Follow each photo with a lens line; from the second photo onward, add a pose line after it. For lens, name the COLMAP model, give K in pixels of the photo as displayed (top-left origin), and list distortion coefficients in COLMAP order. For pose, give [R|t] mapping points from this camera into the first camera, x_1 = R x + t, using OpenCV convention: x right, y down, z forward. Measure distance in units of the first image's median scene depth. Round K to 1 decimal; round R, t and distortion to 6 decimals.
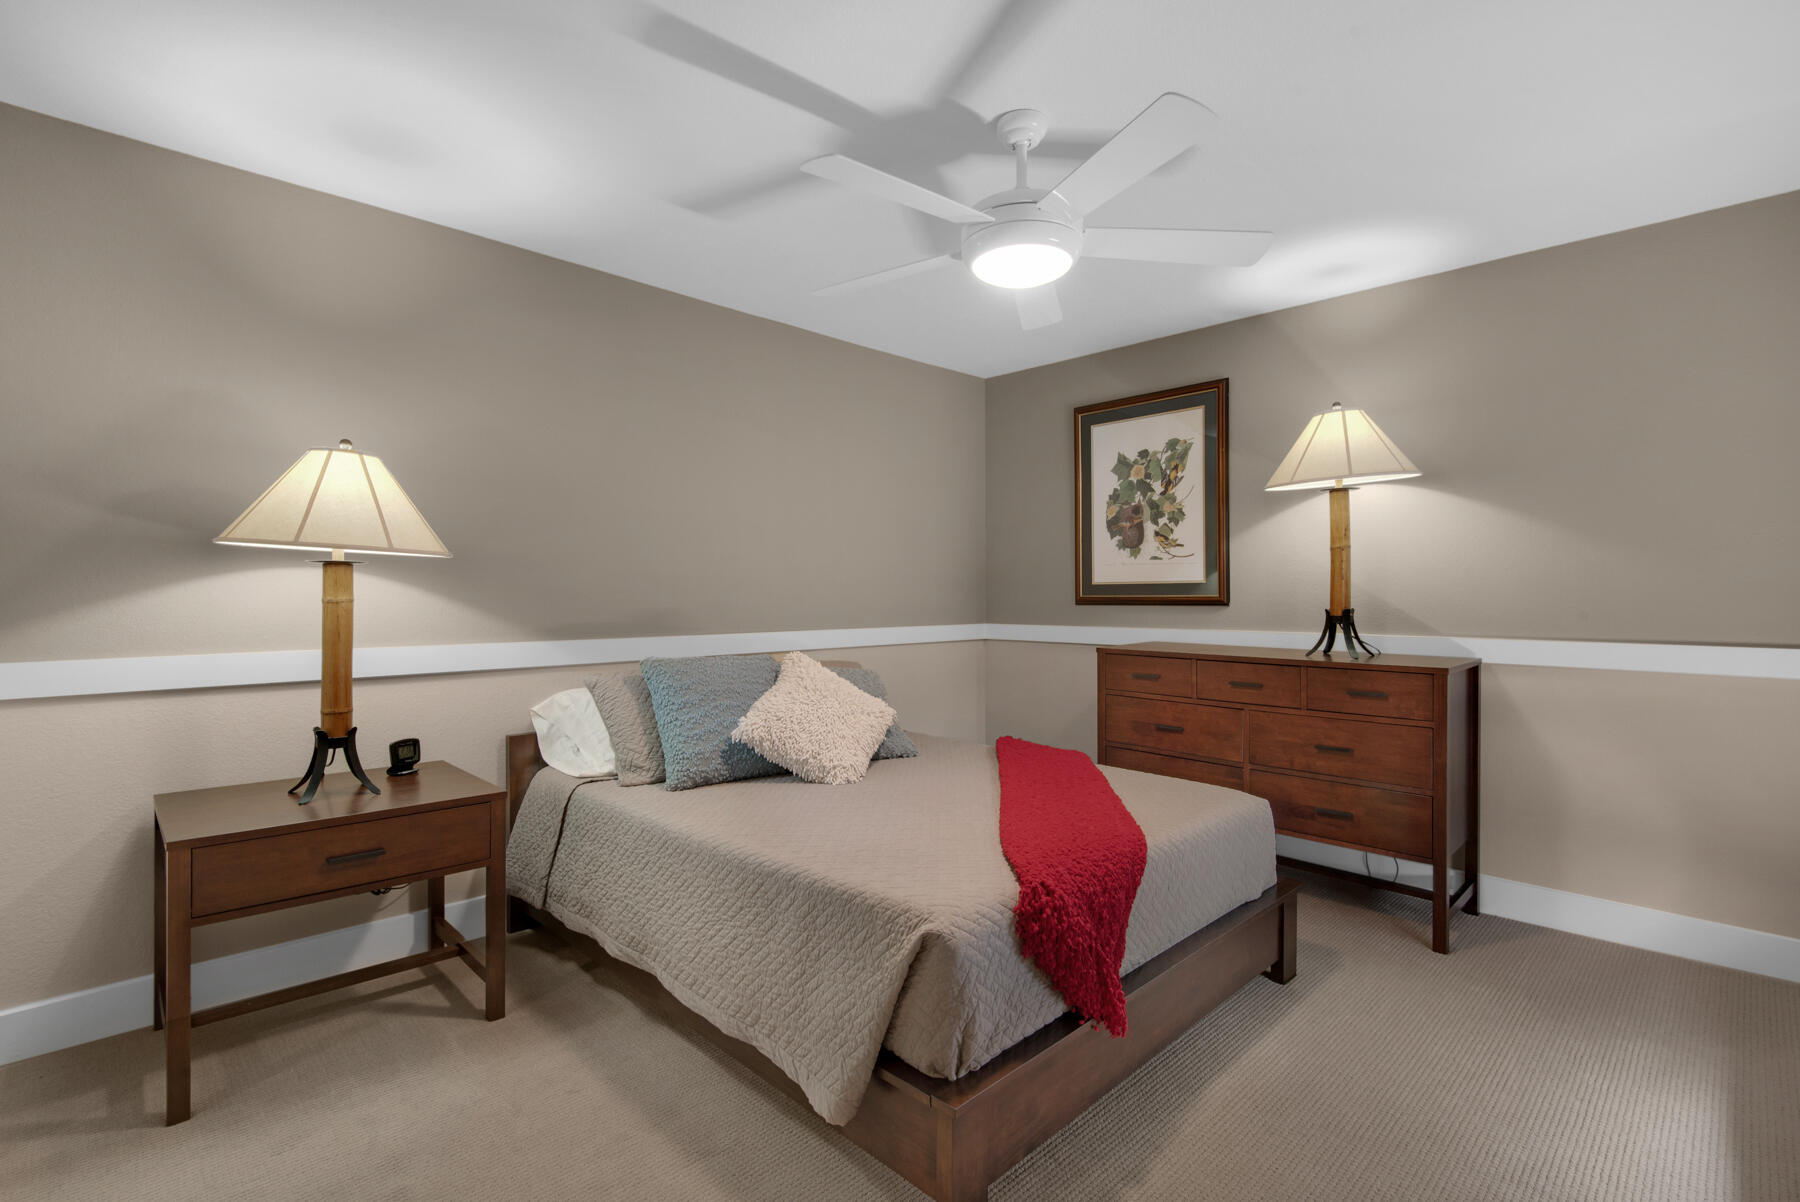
lens RADIAL K [[821.0, 0, 909.4], [0, 821.0, 604.8], [0, 0, 1]] dist [0.023986, -0.013275]
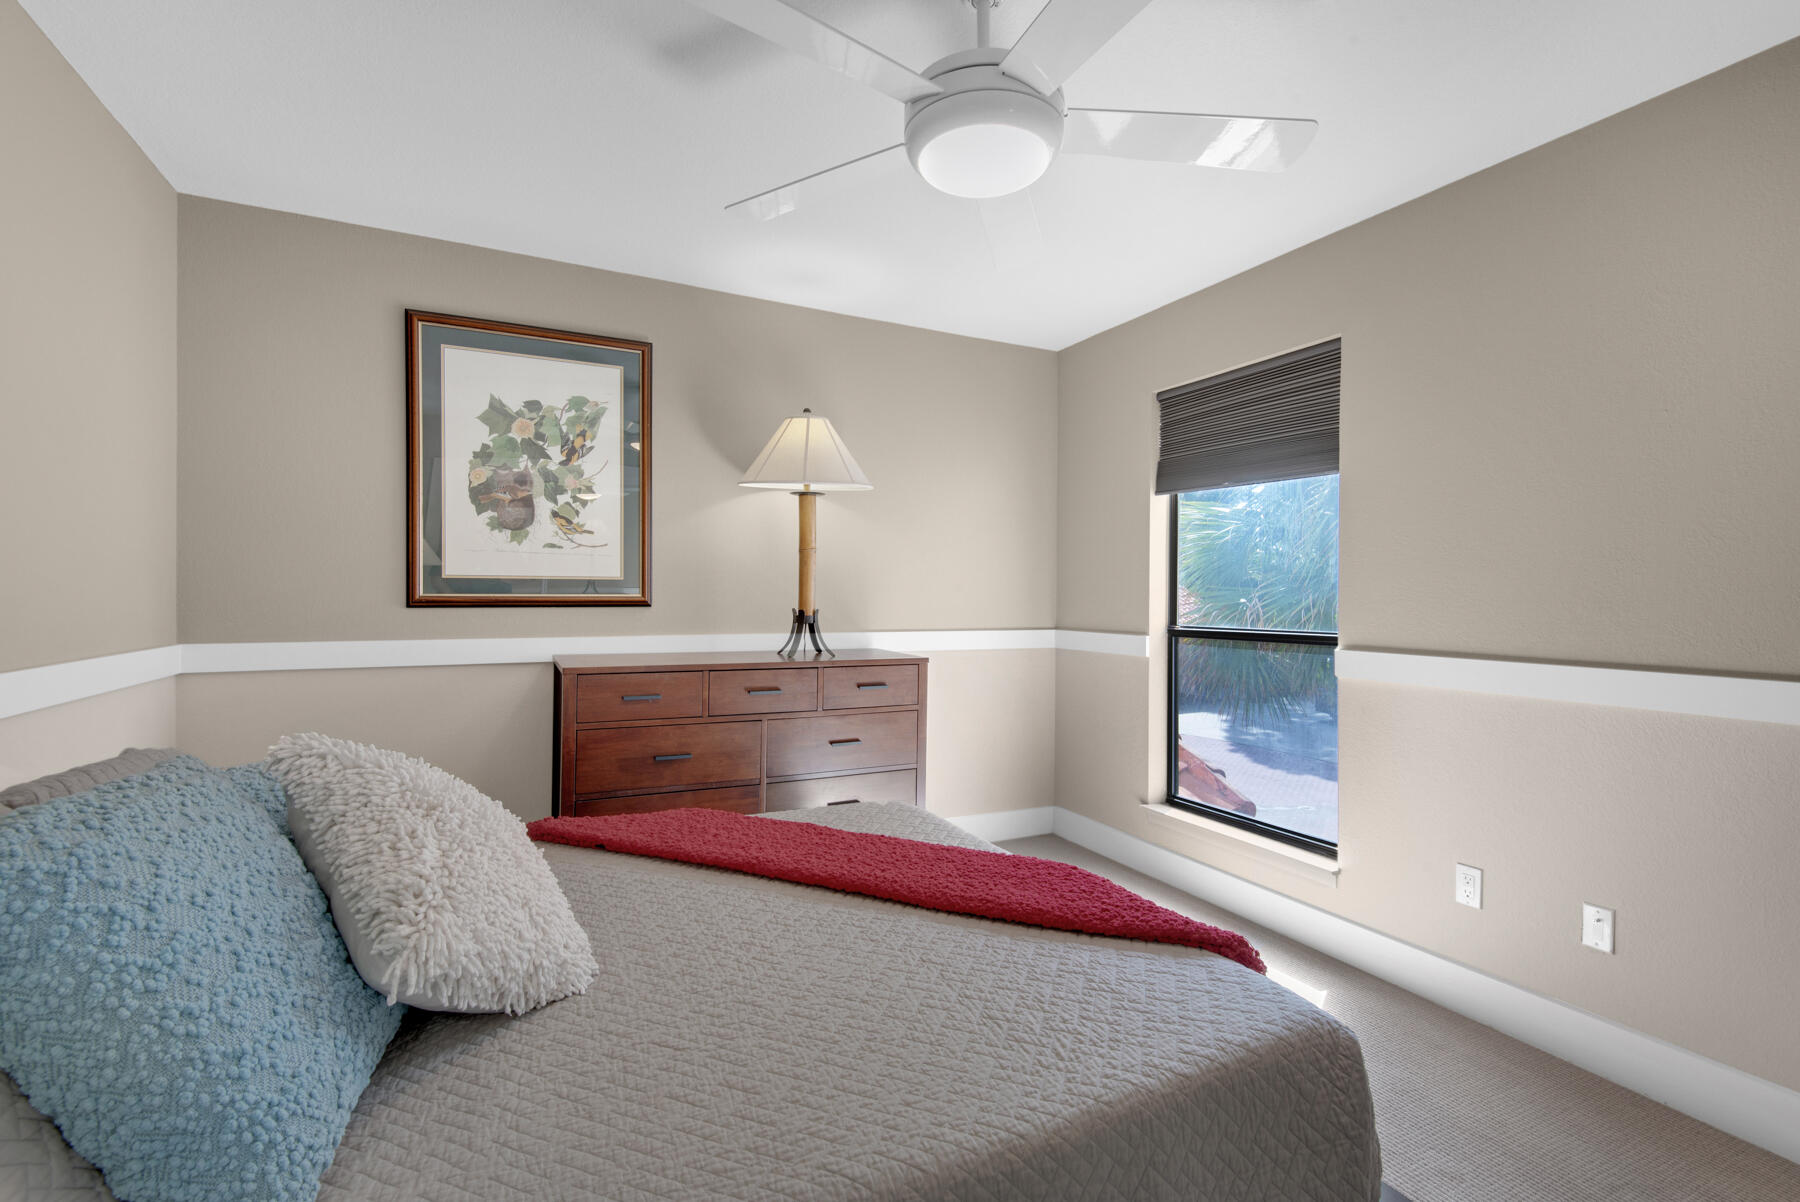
lens RADIAL K [[821.0, 0, 909.4], [0, 821.0, 604.8], [0, 0, 1]] dist [0.023986, -0.013275]
pose [[0.309250, -0.002849, 0.950976, -0.329506], [0.006084, 0.999981, 0.001017, -0.000718], [-0.950961, 0.005472, 0.309262, 0.448178]]
